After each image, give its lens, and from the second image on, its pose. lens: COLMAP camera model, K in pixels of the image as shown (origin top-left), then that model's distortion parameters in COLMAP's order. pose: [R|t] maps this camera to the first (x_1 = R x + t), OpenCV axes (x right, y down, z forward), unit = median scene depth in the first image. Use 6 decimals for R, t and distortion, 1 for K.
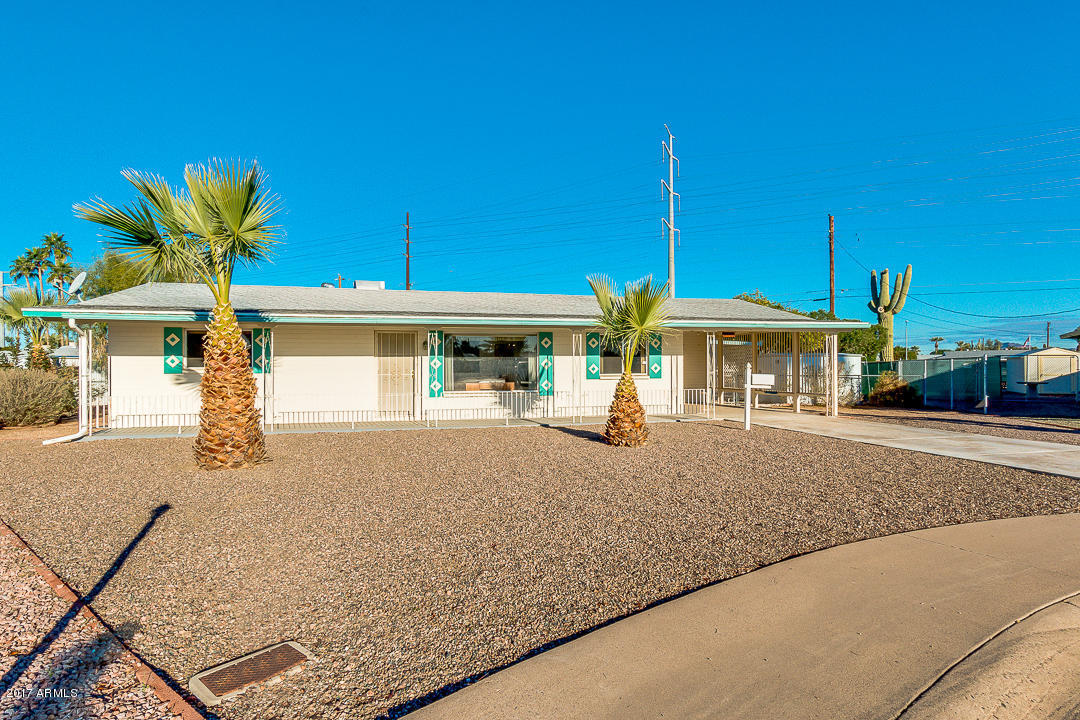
lens RADIAL K [[487.7, 0, 542.8], [0, 487.7, 368.9], [0, 0, 1]] dist [0.002094, -0.000395]
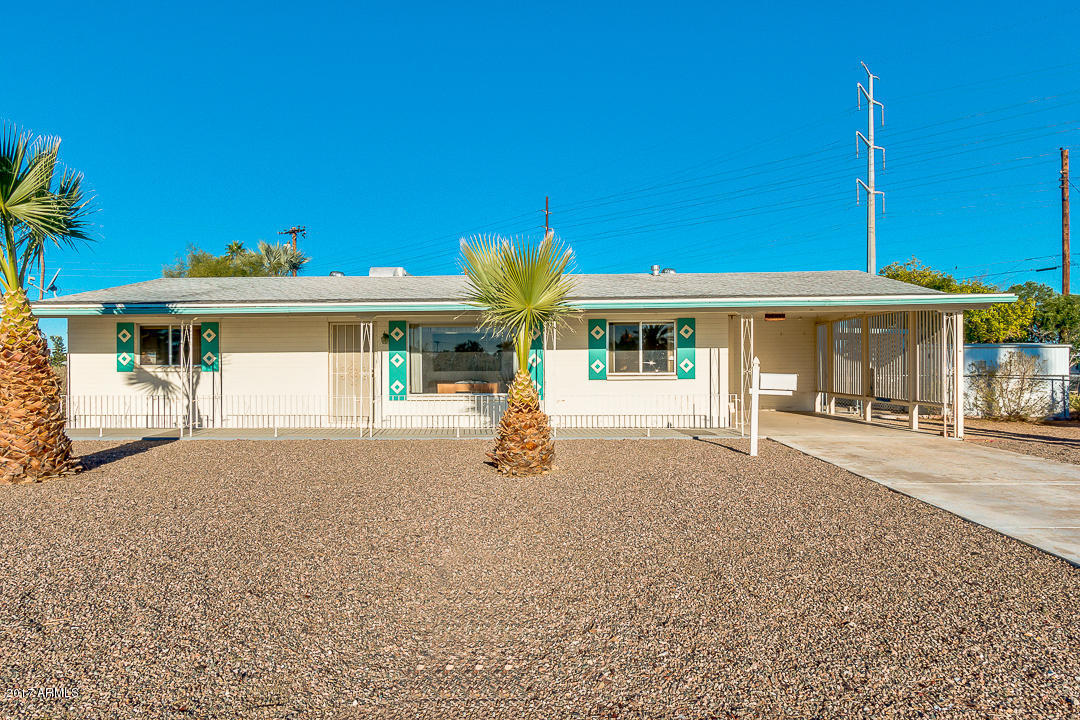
lens RADIAL K [[546.4, 0, 573.9], [0, 546.4, 371.3], [0, 0, 1]] dist [0.003084, -0.000464]
pose [[0.969250, 0.000796, -0.246077, 0.285326], [0.001104, 0.999971, 0.007585, 0.001217], [0.246076, -0.007623, 0.969221, 0.160307]]
